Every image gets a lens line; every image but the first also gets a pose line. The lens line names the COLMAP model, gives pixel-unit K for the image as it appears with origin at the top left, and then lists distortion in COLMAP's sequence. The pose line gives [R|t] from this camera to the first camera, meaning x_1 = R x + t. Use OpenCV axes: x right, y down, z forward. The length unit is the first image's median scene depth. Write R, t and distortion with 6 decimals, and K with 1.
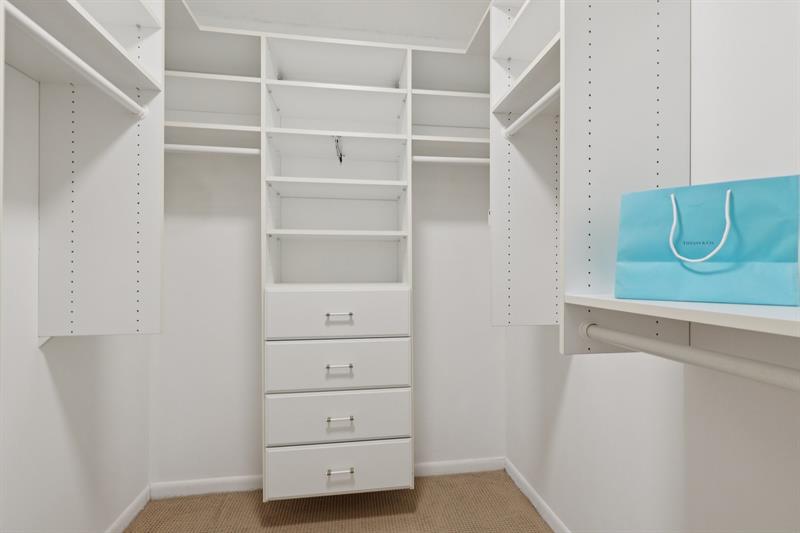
lens RADIAL K [[365.8, 0, 400.0], [0, 365.8, 266.5], [0, 0, 1]] dist [0.001806, -0.000042]
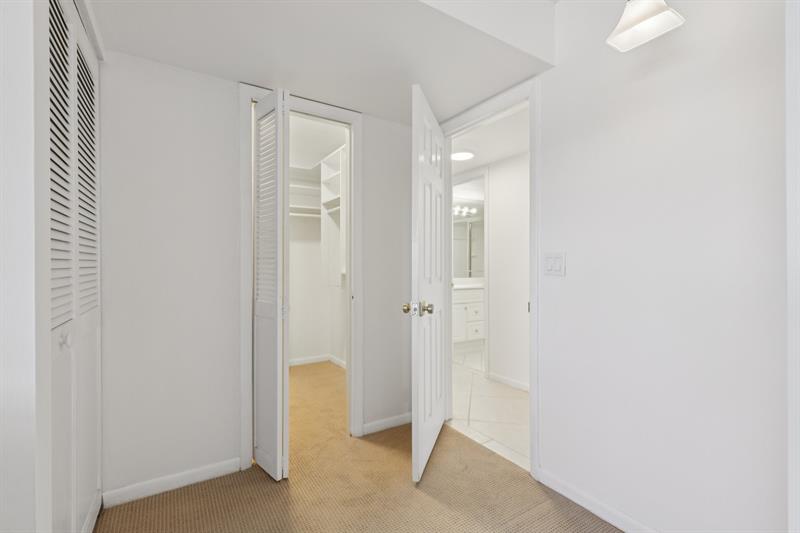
lens RADIAL K [[365.8, 0, 400.0], [0, 365.8, 266.5], [0, 0, 1]] dist [0.001806, -0.000042]
pose [[0.896671, -0.004689, 0.442673, -0.371659], [-0.001076, 0.999918, 0.012771, -0.002636], [-0.442696, -0.011928, 0.896592, -1.454493]]
